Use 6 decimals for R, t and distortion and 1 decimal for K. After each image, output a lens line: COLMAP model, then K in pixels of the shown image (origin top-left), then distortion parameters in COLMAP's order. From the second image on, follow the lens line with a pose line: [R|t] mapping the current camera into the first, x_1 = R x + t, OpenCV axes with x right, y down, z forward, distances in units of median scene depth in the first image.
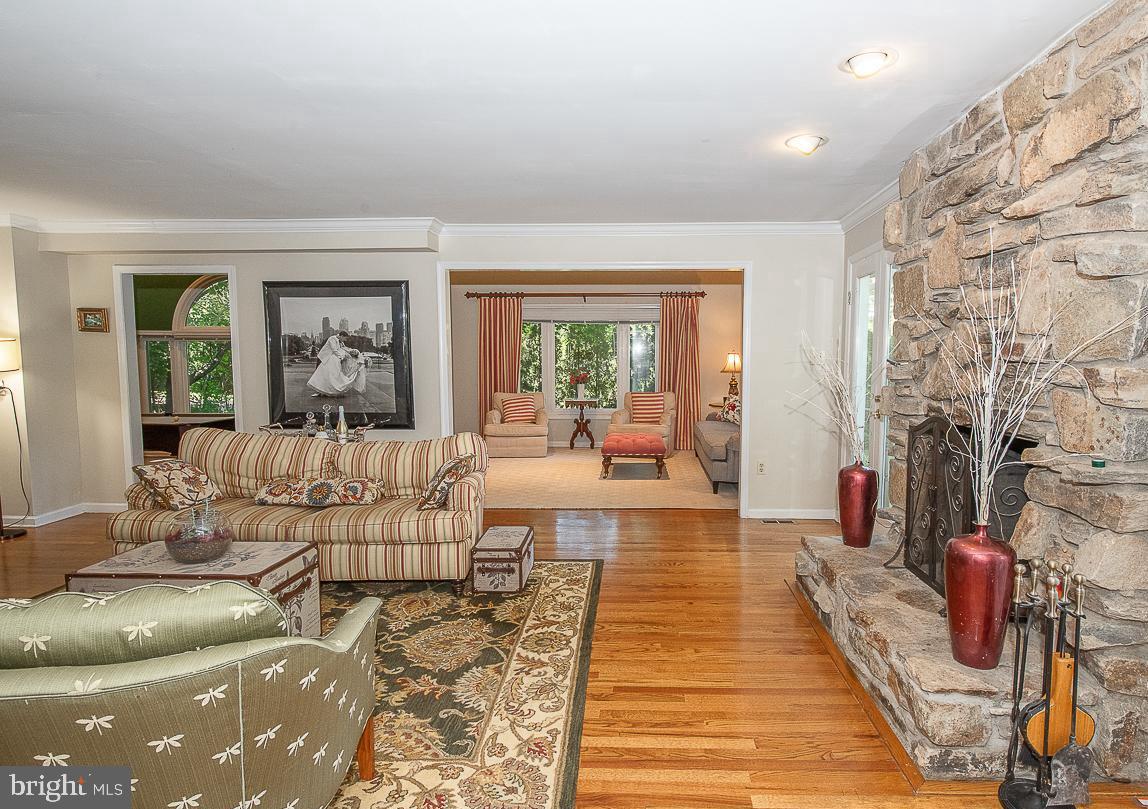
lens RADIAL K [[605.9, 0, 585.7], [0, 605.9, 402.9], [0, 0, 1]] dist [-0.003430, -0.000224]
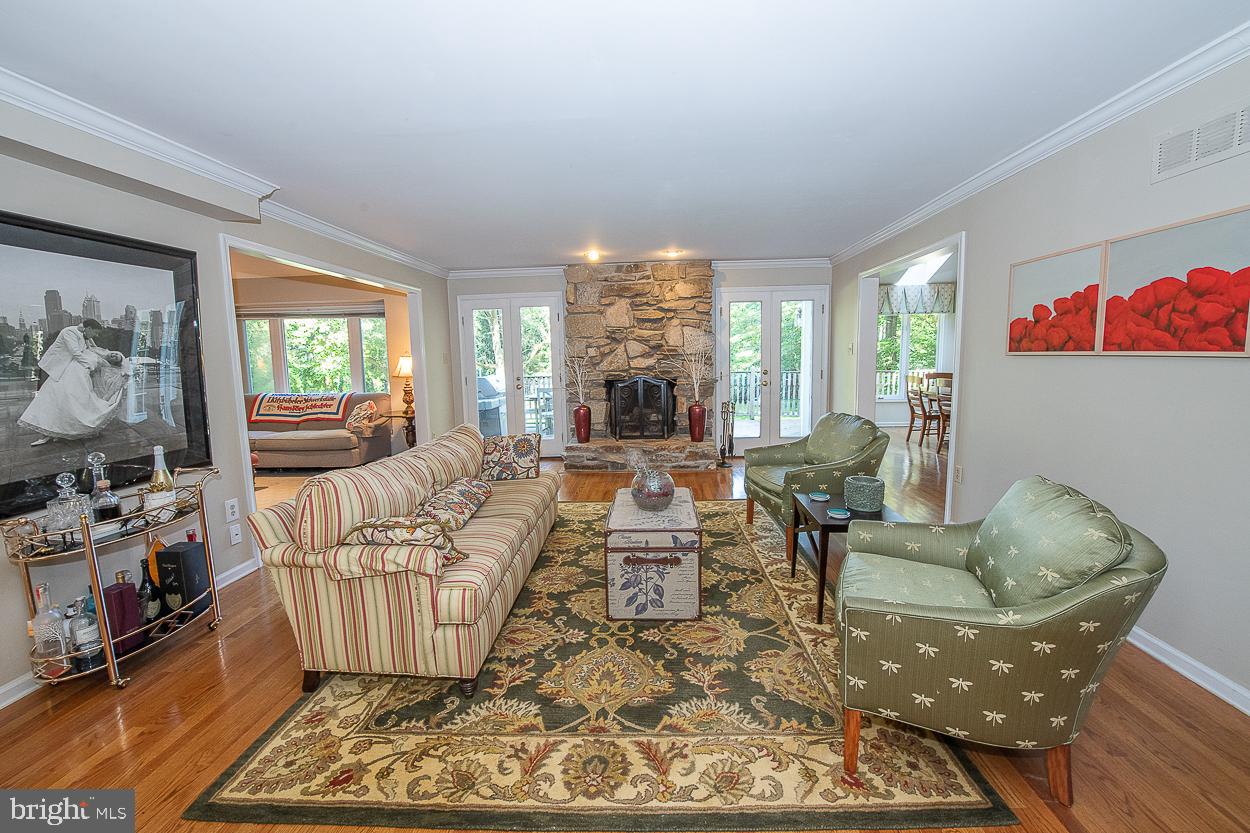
lens RADIAL K [[494.9, 0, 630.6], [0, 494.9, 414.3], [0, 0, 1]] dist [-0.020906, -0.001048]
pose [[0.022618, -0.117882, 0.992770, -0.838305], [0.098045, 0.988499, 0.115141, -0.033834], [-0.994925, 0.094732, 0.033915, 0.497738]]
